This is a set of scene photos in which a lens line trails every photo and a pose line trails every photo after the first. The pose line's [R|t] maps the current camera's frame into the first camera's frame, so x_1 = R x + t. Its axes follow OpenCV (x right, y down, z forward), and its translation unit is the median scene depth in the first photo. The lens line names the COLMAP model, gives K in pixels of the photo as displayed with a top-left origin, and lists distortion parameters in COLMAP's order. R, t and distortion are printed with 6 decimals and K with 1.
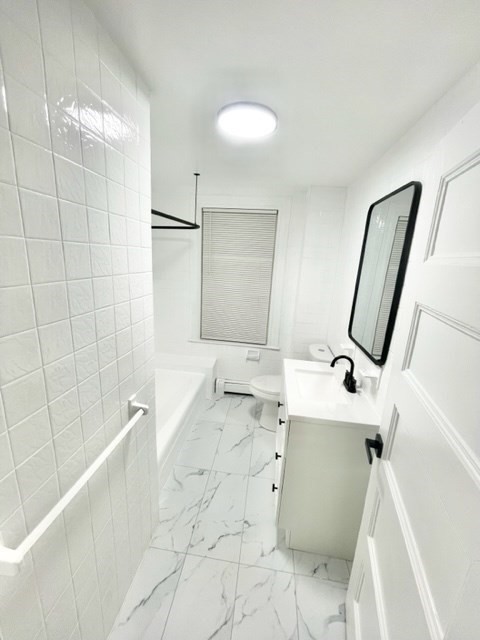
lens RADIAL K [[256.8, 0, 239.2], [0, 256.8, 318.7], [0, 0, 1]] dist [-0.005467, 0.000694]
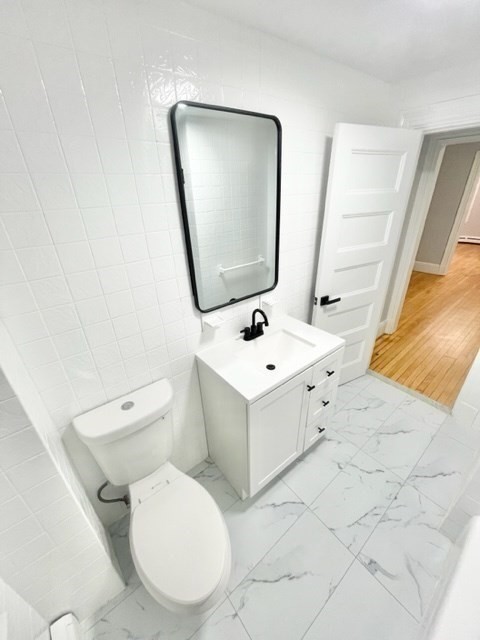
lens RADIAL K [[256.8, 0, 241.3], [0, 256.8, 321.0], [0, 0, 1]] dist [-0.005467, 0.000694]
pose [[-0.723620, -0.336825, 0.602431, -0.103065], [0.154489, 0.771648, 0.617003, -0.358701], [-0.672687, 0.539545, -0.506344, 1.389207]]
